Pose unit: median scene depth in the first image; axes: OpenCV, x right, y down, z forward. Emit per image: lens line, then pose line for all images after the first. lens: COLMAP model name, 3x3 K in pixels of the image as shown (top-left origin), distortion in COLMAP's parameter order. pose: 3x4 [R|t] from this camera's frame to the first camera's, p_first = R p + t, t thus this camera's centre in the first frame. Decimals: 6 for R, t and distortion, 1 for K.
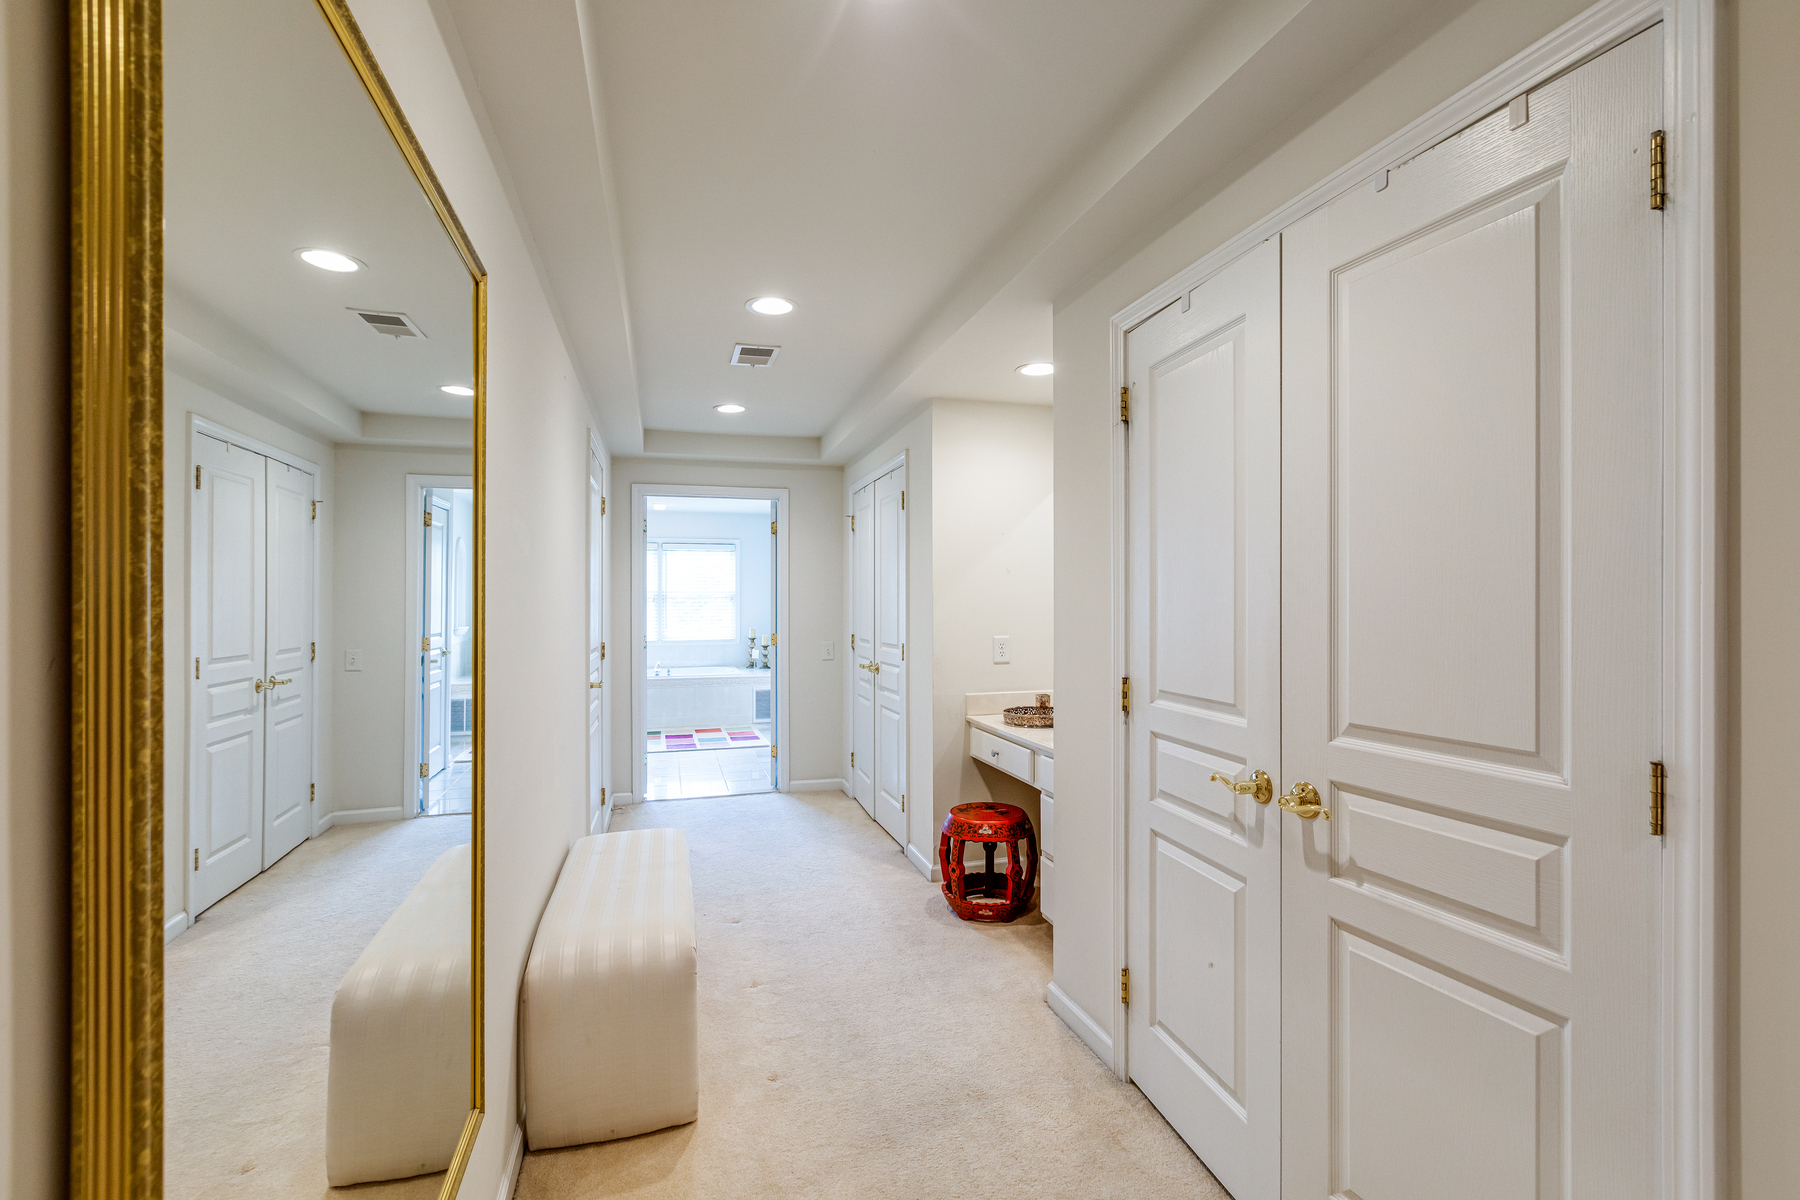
lens RADIAL K [[812.4, 0, 896.2], [0, 812.4, 605.7], [0, 0, 1]] dist [0.006526, -0.001715]
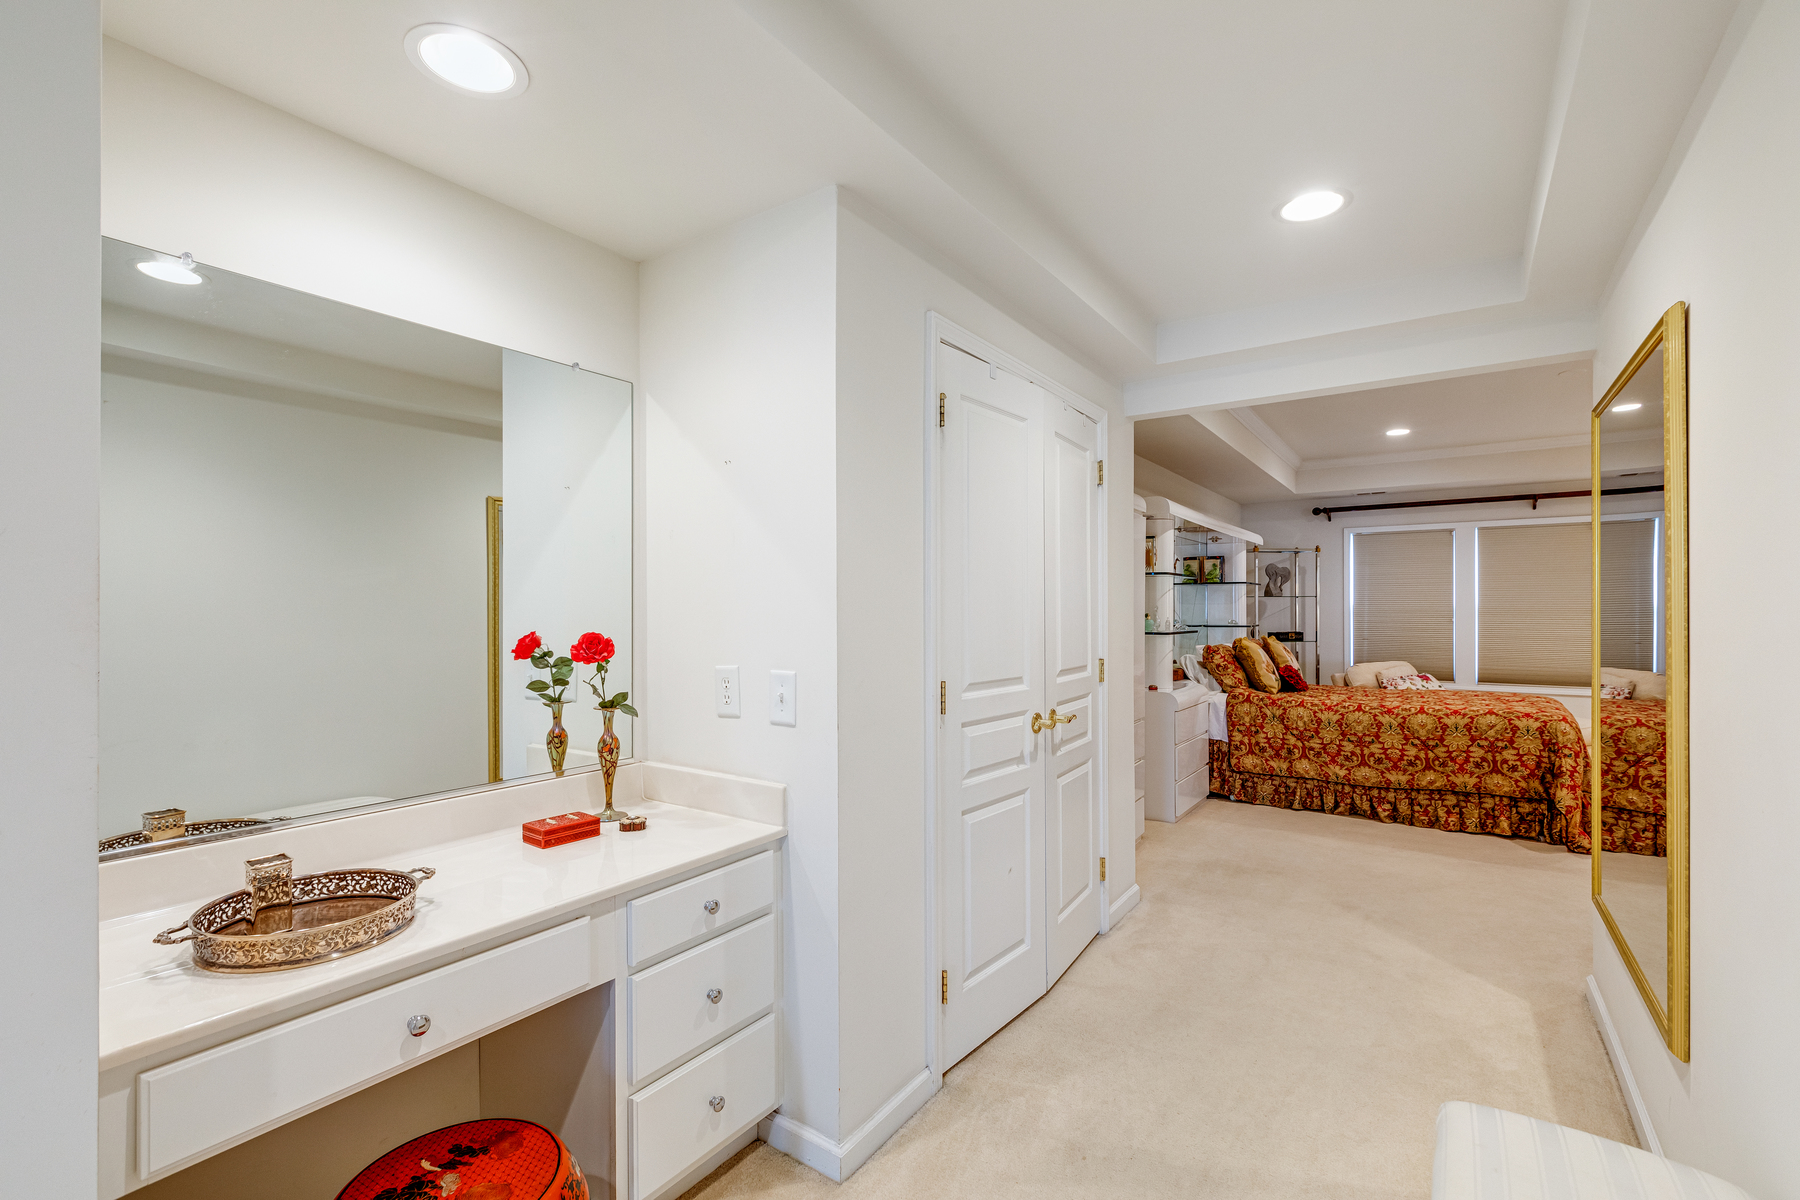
lens RADIAL K [[812.4, 0, 893.3], [0, 812.4, 606.4], [0, 0, 1]] dist [0.006526, -0.001715]
pose [[-0.637020, 0.006502, 0.770820, -0.587355], [-0.000586, 0.999960, -0.008919, 0.007344], [-0.770847, -0.006133, -0.636991, 2.160746]]
